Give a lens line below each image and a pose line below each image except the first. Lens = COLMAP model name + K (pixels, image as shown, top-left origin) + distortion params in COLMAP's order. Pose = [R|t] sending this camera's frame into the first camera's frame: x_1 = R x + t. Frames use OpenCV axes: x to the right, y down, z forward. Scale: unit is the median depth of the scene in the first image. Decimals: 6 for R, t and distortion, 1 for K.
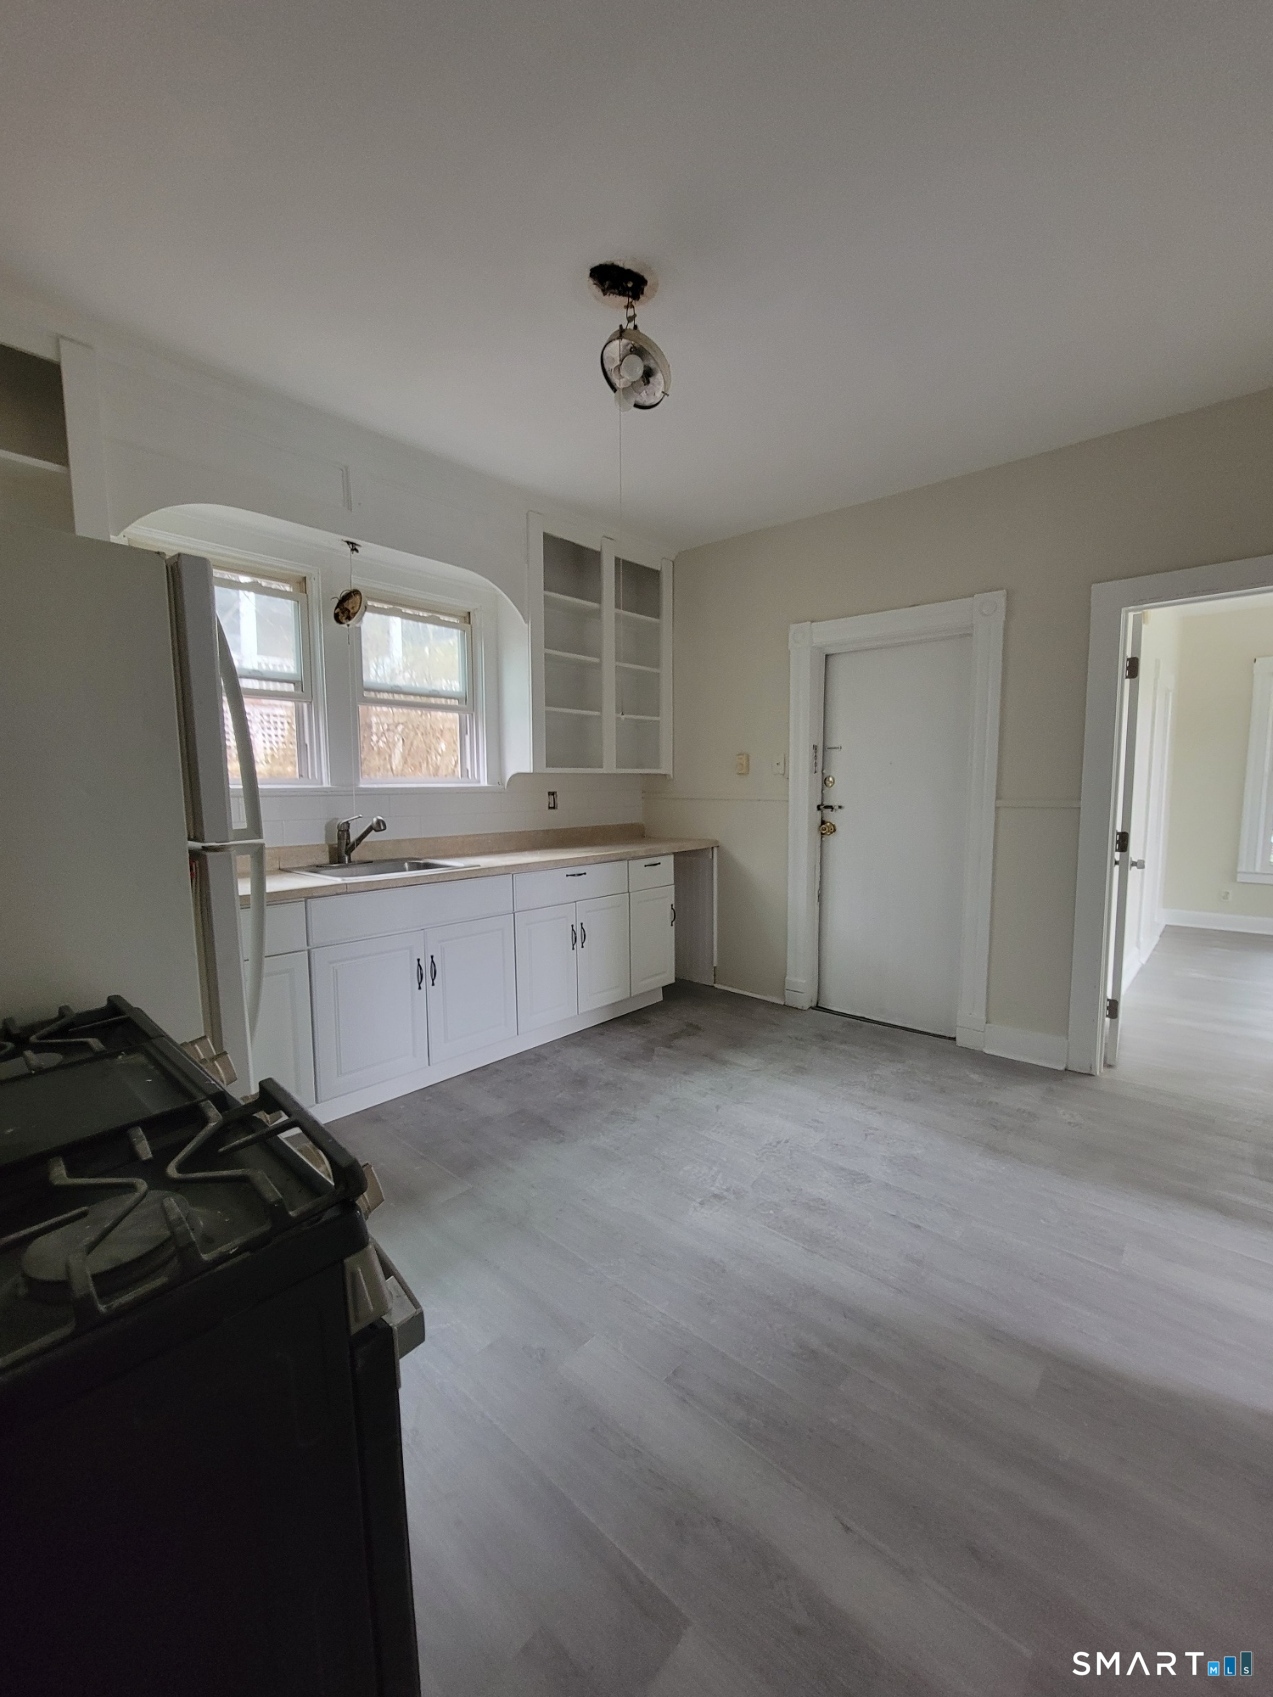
lens RADIAL K [[687.5, 0, 636.5], [0, 687.5, 848.5], [0, 0, 1]] dist [0.000309, 0.000369]
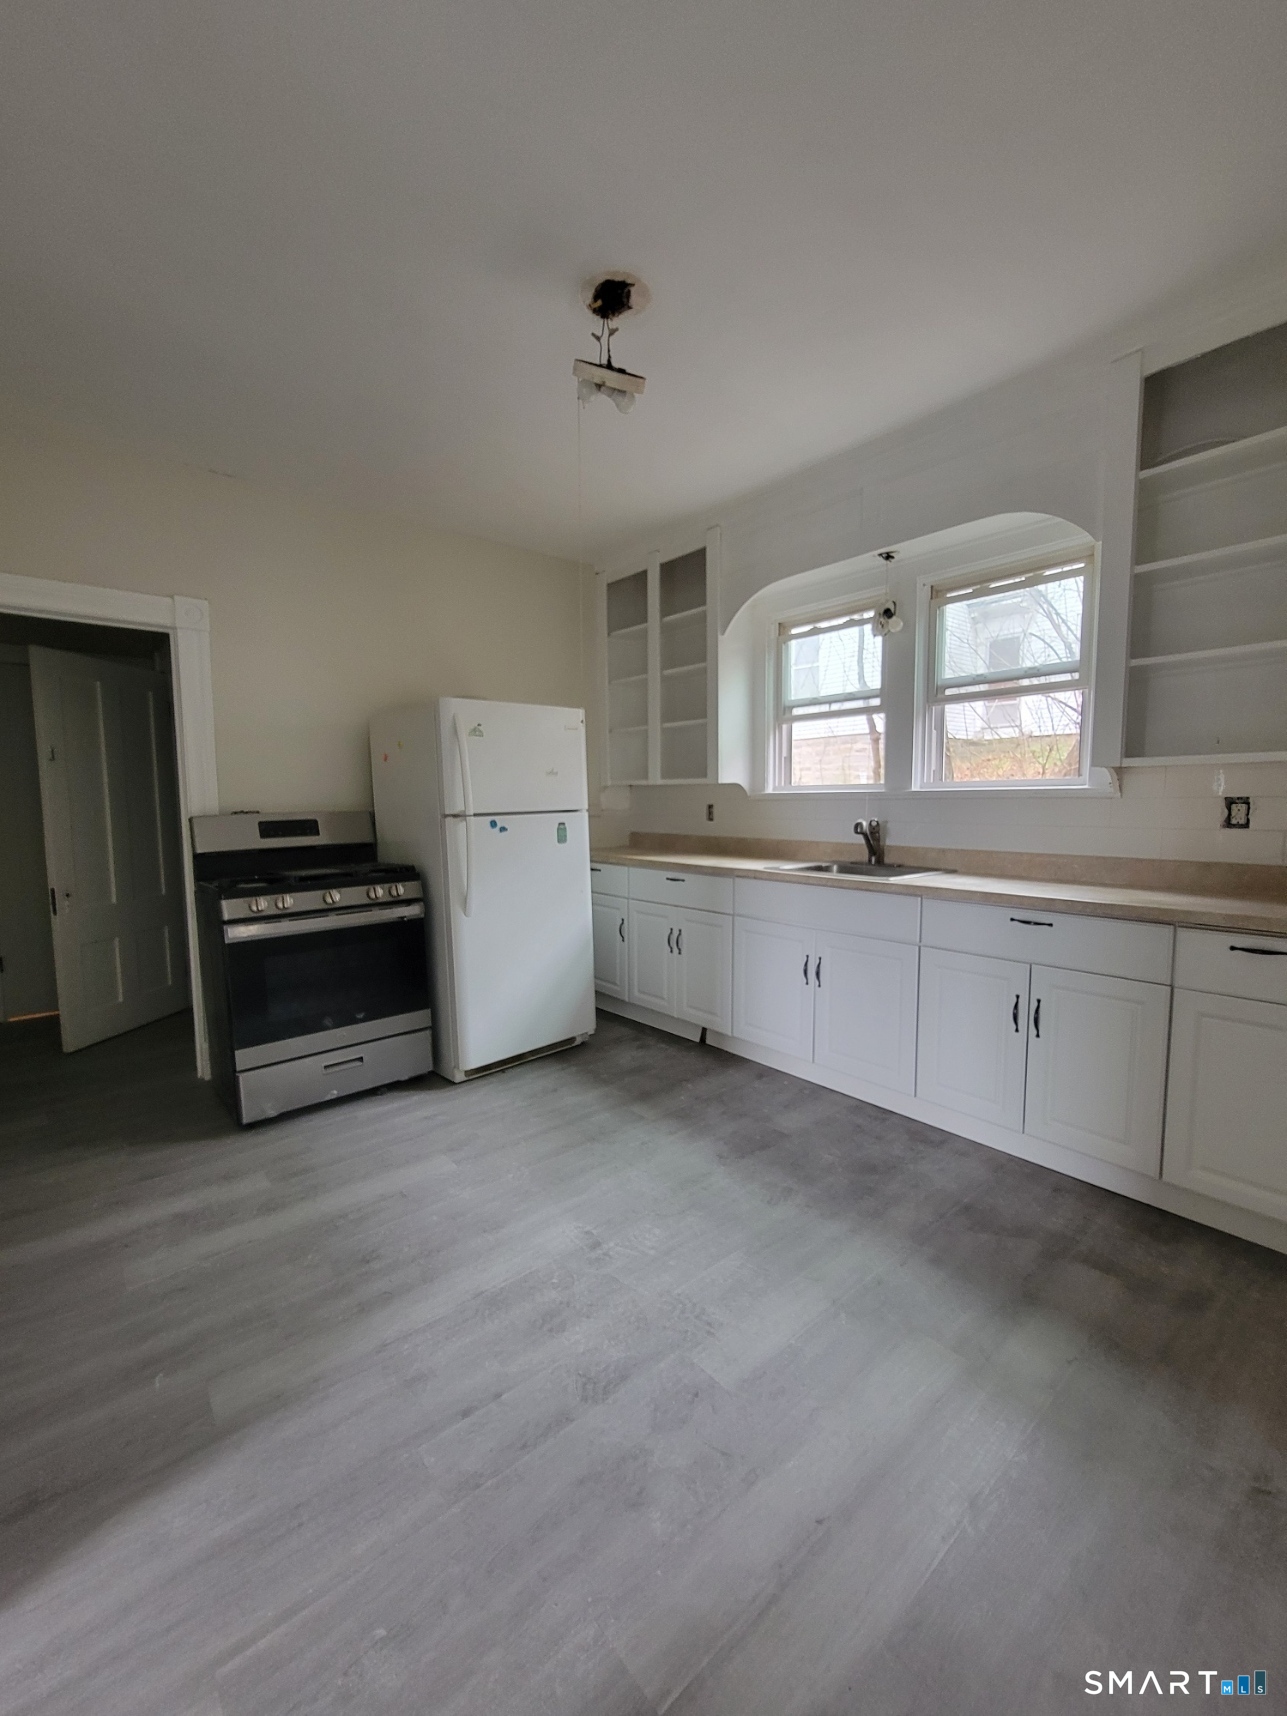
lens RADIAL K [[686.1, 0, 643.5], [0, 686.1, 858.0], [0, 0, 1]] dist [-0.001964, -0.000550]
pose [[-0.119009, 0.089504, -0.988851, 0.766793], [-0.087283, 0.991130, 0.100215, -0.071929], [0.989049, 0.098236, -0.110141, 0.896650]]
